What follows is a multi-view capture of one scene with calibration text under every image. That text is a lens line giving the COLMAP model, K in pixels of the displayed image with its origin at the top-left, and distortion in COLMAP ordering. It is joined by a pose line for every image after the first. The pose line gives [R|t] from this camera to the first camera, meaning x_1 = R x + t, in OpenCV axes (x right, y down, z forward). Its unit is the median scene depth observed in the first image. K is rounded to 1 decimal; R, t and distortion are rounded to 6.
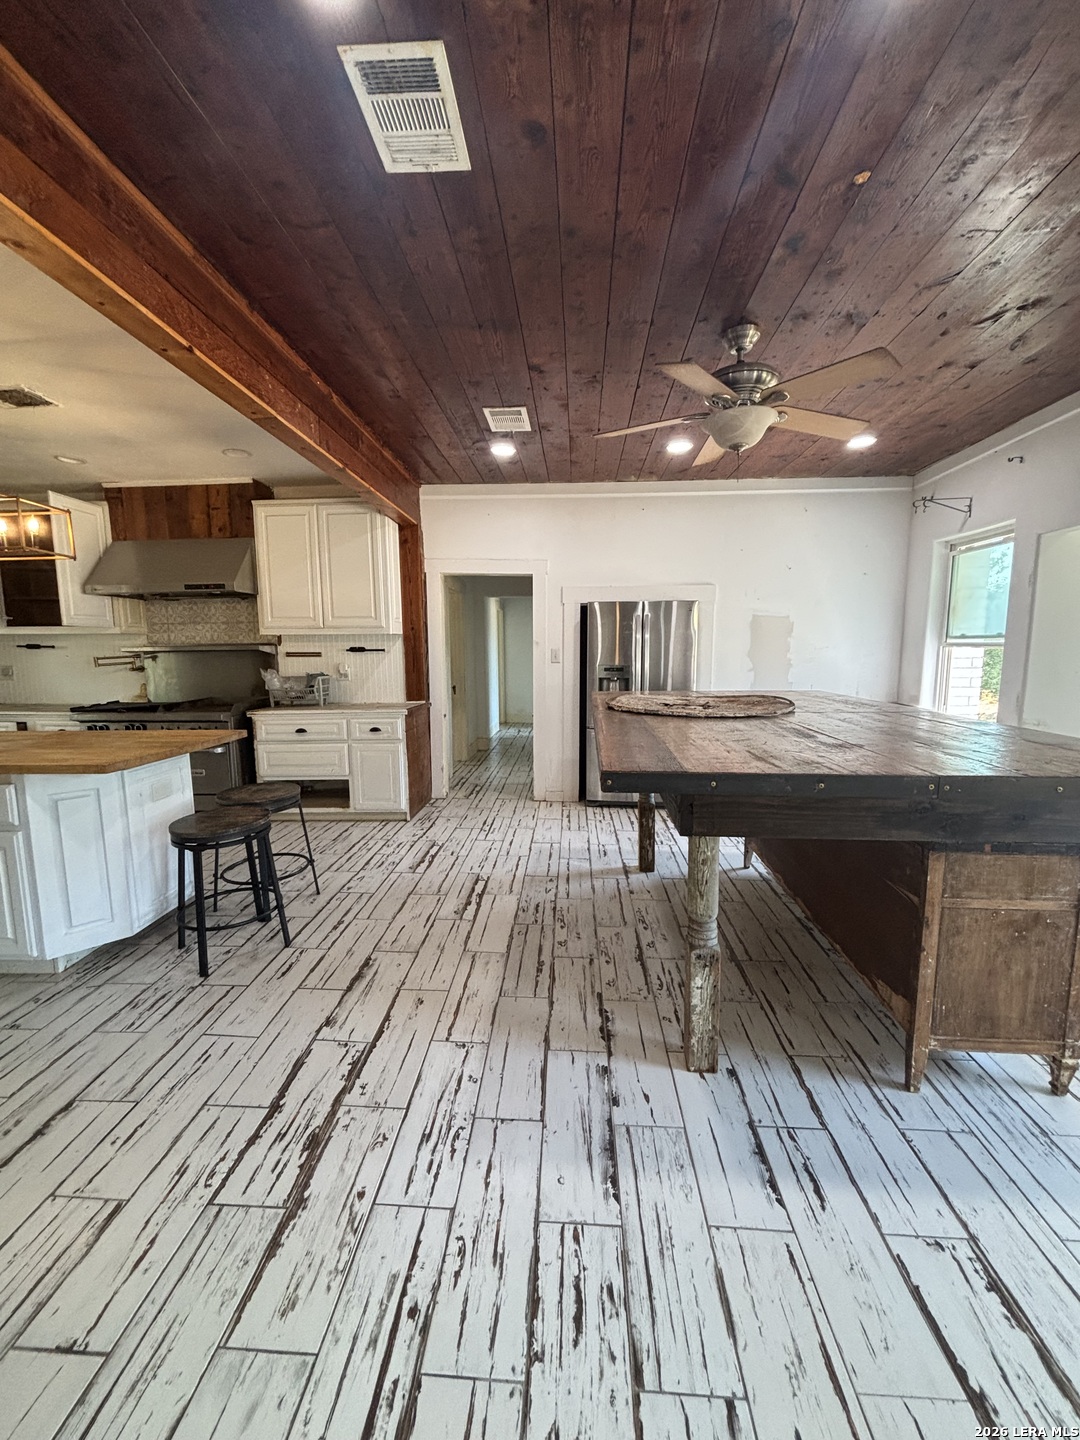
lens RADIAL K [[582.4, 0, 540.0], [0, 582.4, 720.0], [0, 0, 1]] dist [-0.003001, 0.004193]
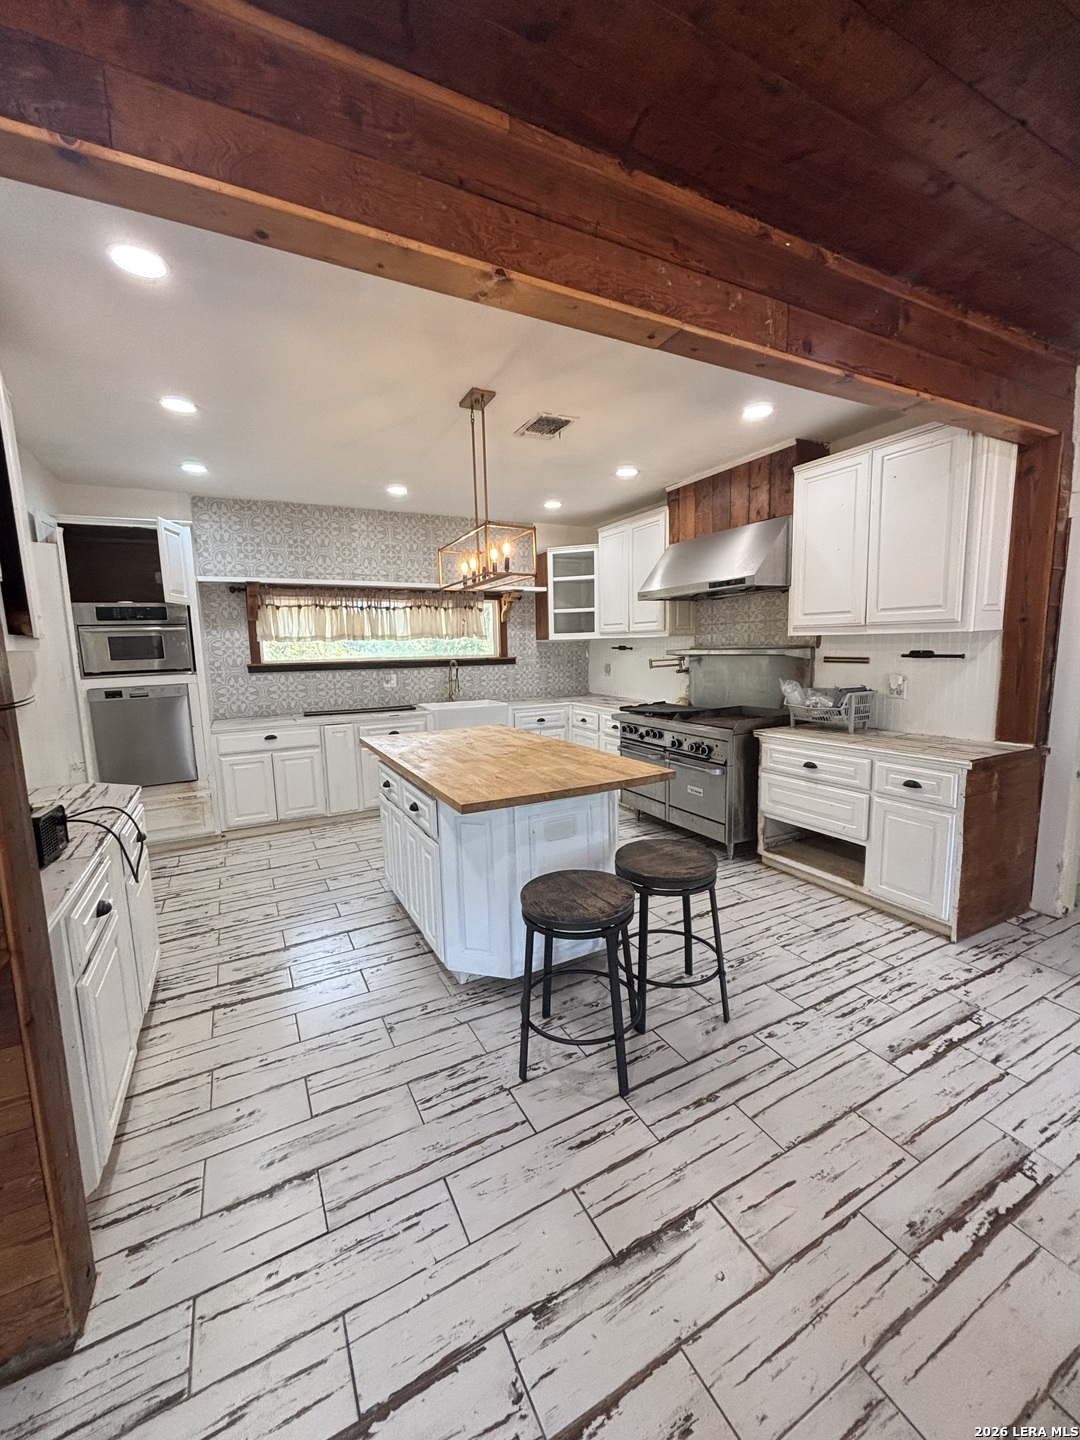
lens RADIAL K [[582.4, 0, 540.0], [0, 582.4, 720.0], [0, 0, 1]] dist [-0.003001, 0.004193]
pose [[0.516958, 0.107721, -0.849206, 0.048324], [-0.082890, 0.993688, 0.075588, -0.077537], [0.851988, 0.031315, 0.522623, 0.355422]]
